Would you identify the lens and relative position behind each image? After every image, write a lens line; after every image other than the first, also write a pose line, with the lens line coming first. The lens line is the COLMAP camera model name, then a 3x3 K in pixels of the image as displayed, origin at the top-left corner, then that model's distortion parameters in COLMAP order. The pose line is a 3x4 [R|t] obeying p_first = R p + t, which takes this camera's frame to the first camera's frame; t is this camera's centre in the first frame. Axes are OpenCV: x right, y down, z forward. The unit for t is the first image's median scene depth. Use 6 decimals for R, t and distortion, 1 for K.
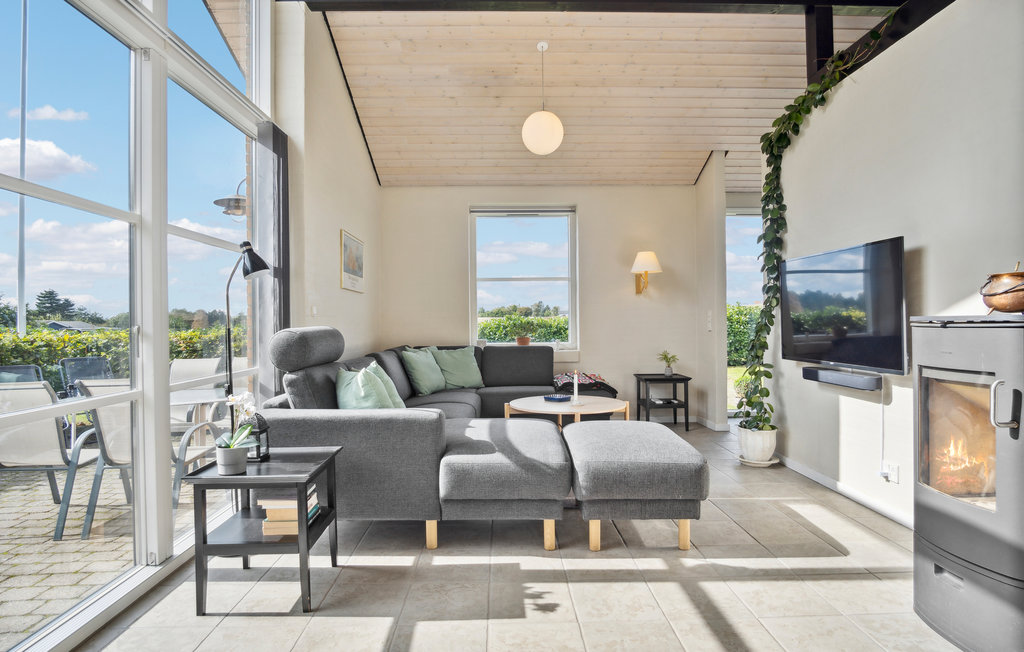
lens RADIAL K [[550.3, 0, 510.3], [0, 550.3, 322.7], [0, 0, 1]] dist [-0.042003, 0.015061]
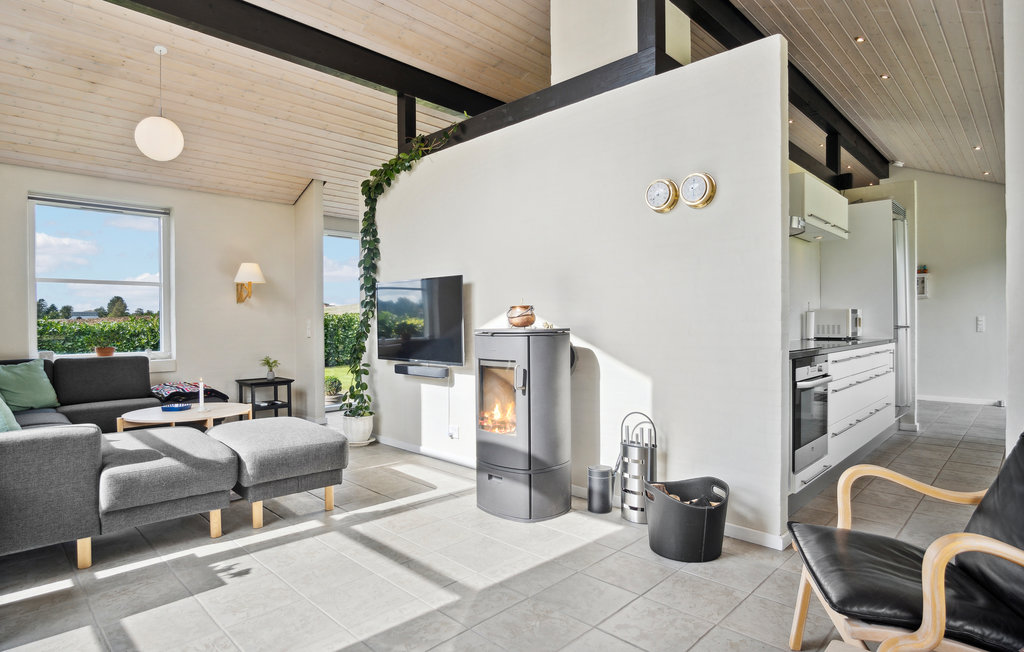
lens RADIAL K [[550.3, 0, 510.3], [0, 550.3, 322.7], [0, 0, 1]] dist [-0.042003, 0.015061]
pose [[0.714984, 0.003575, 0.699131, -0.179102], [0.001093, 0.999980, -0.006231, -0.010690], [-0.699139, 0.005219, 0.714966, -0.140592]]
